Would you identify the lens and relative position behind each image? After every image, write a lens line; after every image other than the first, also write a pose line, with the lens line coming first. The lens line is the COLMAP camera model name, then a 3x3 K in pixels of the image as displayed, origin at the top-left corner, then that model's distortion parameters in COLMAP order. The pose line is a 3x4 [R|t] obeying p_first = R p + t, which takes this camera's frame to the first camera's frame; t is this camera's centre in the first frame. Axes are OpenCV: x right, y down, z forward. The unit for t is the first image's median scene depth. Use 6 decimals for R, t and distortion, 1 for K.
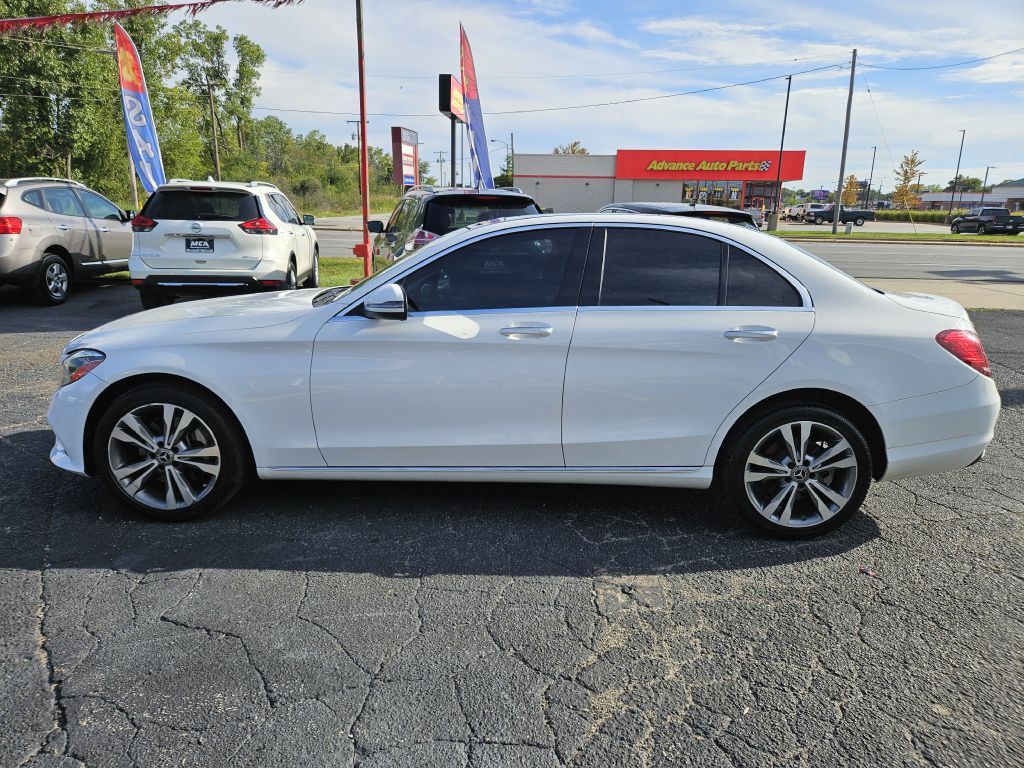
lens RADIAL K [[683.0, 0, 509.8], [0, 683.0, 376.4], [0, 0, 1]] dist [0.064237, -0.053072]
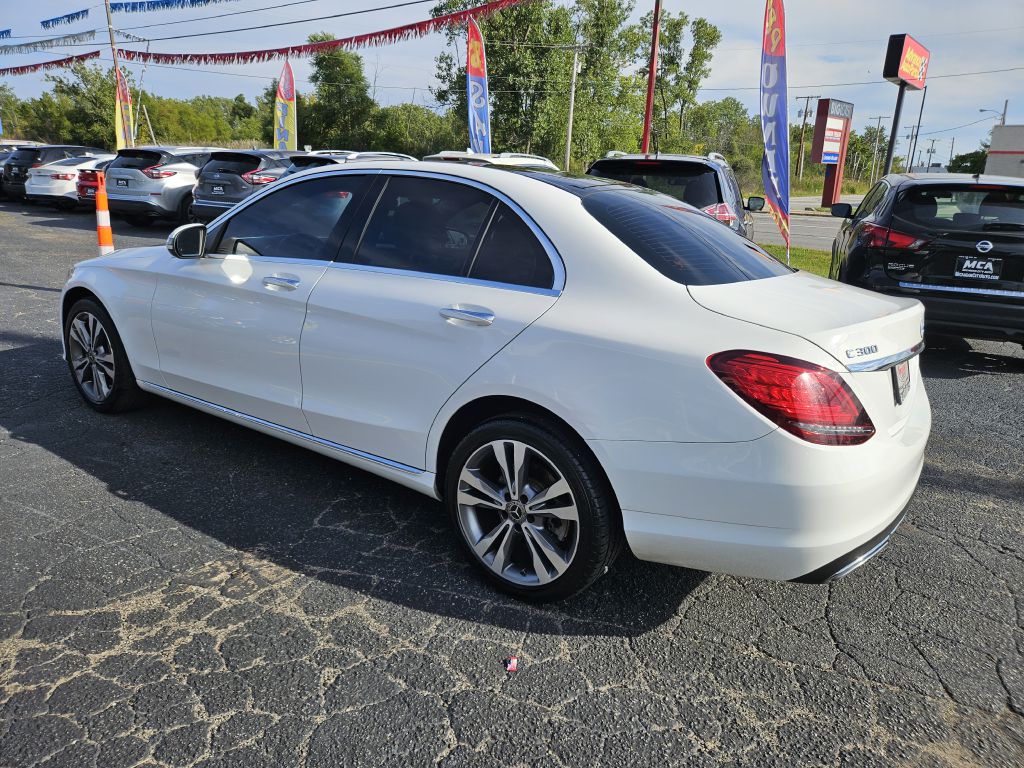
lens RADIAL K [[683.0, 0, 514.4], [0, 683.0, 369.9], [0, 0, 1]] dist [0.064237, -0.053072]
pose [[0.823161, 0.164668, -0.543407, 0.343360], [-0.156242, 0.985769, 0.062039, -0.023648], [0.545889, 0.033835, 0.837174, 0.161909]]
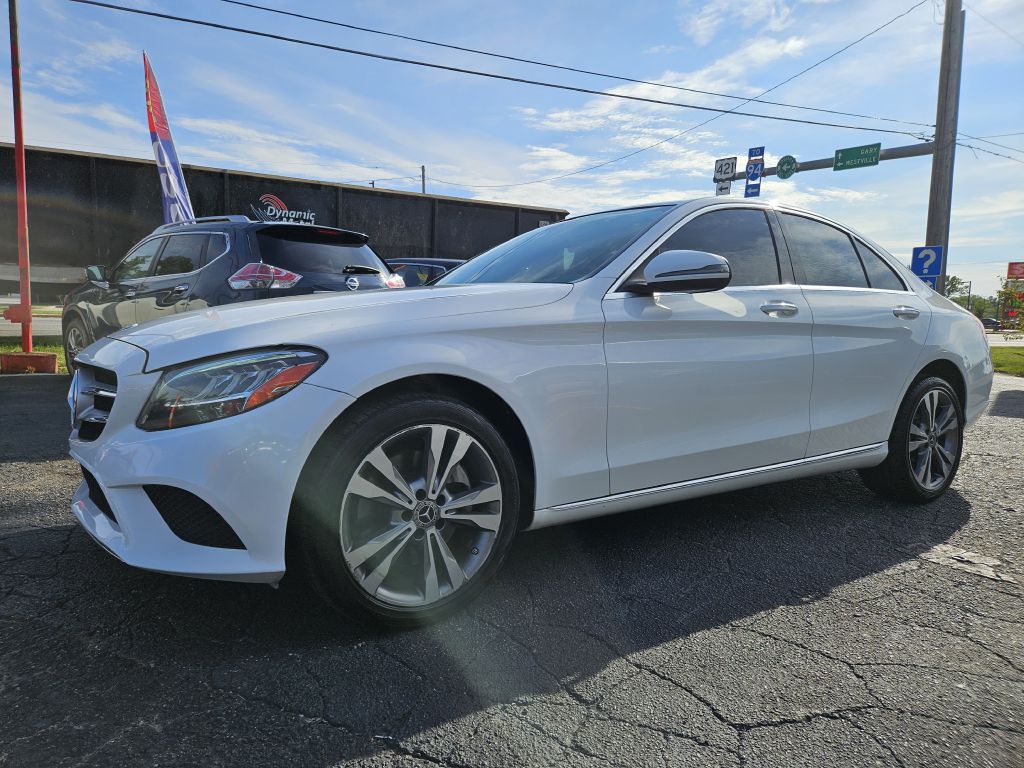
lens RADIAL K [[683.0, 0, 498.3], [0, 683.0, 381.1], [0, 0, 1]] dist [0.064237, -0.053072]
pose [[0.826128, -0.053591, 0.560928, -0.337703], [0.125110, 0.988065, -0.089862, 0.026997], [-0.549418, 0.144415, 0.822973, 0.193649]]
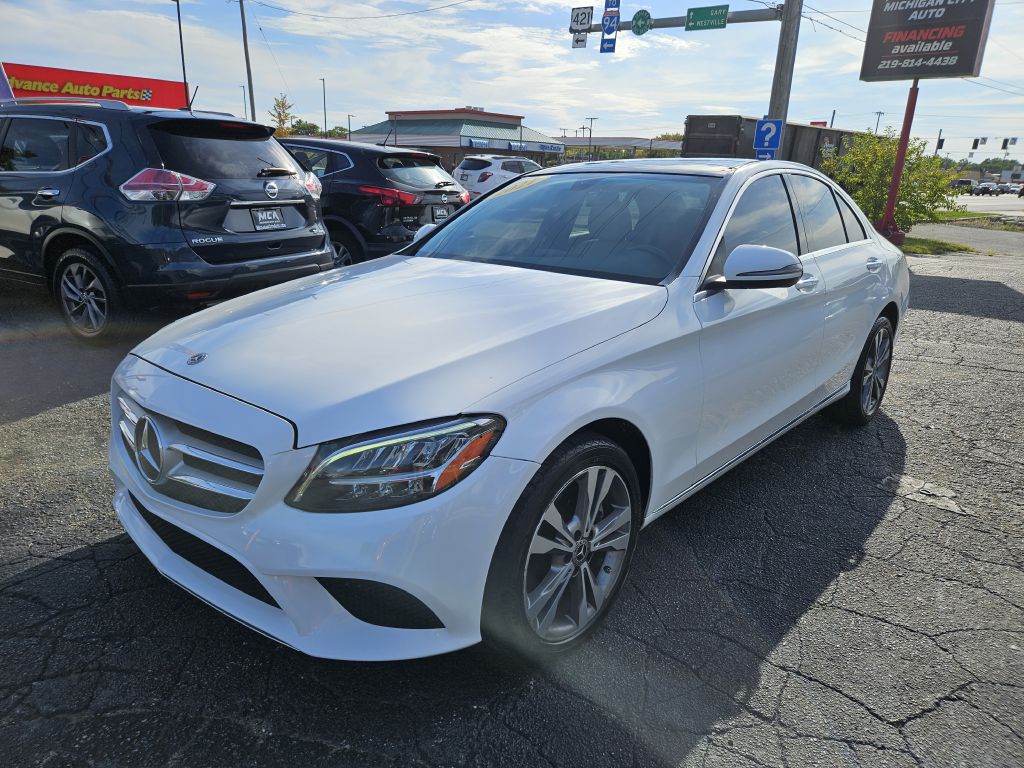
lens RADIAL K [[683.0, 0, 518.4], [0, 683.0, 377.0], [0, 0, 1]] dist [0.064237, -0.053072]
pose [[0.655113, -0.212071, 0.725157, -0.412512], [0.150470, 0.977193, 0.149842, -0.060735], [-0.740395, 0.010951, 0.672083, 0.269271]]
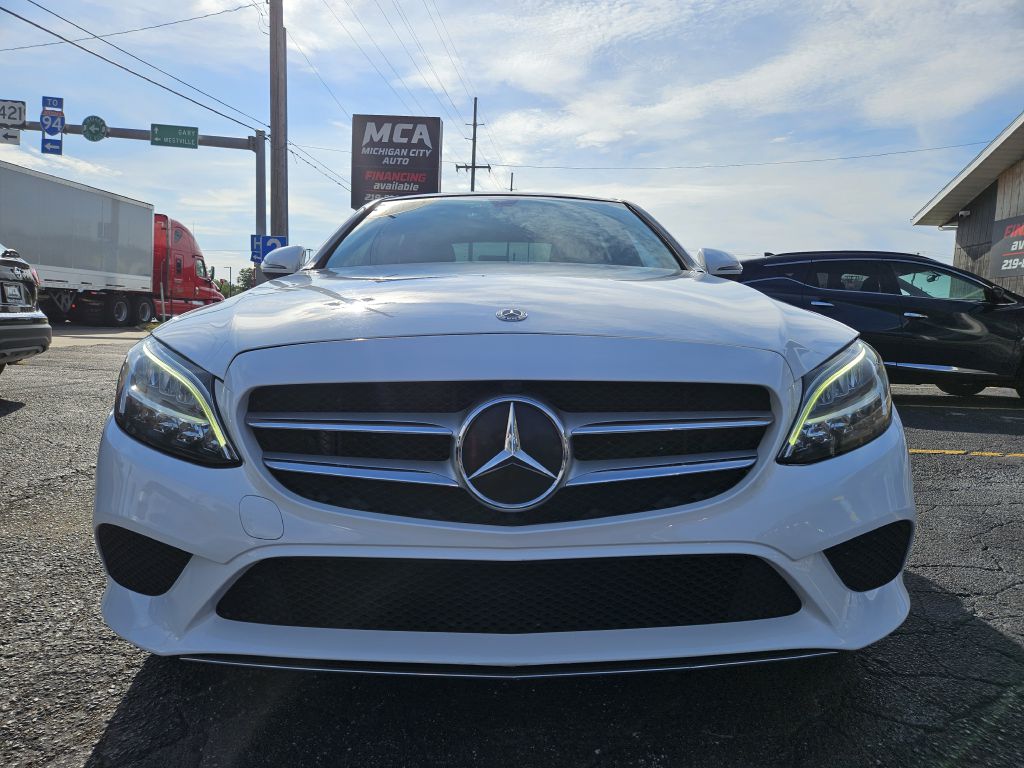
lens RADIAL K [[683.0, 0, 512.1], [0, 683.0, 379.1], [0, 0, 1]] dist [0.064237, -0.053072]
pose [[-0.033886, -0.109035, 0.993460, -0.474540], [0.197970, 0.973602, 0.113608, -0.050344], [-0.979622, 0.200525, -0.011406, 0.547074]]
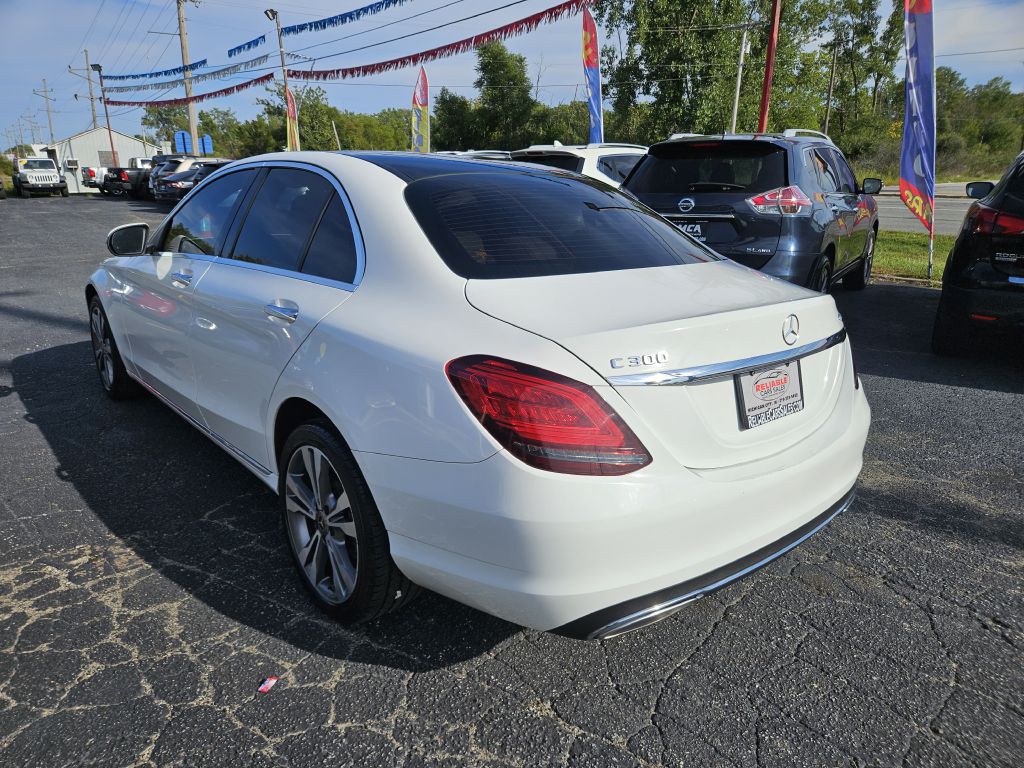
lens RADIAL K [[683.0, 0, 499.0], [0, 683.0, 381.1], [0, 0, 1]] dist [0.064237, -0.053072]
pose [[0.652914, 0.199479, -0.730692, 0.438387], [-0.163808, 0.979054, 0.120910, -0.048062], [0.739507, 0.040750, 0.671915, 0.285356]]
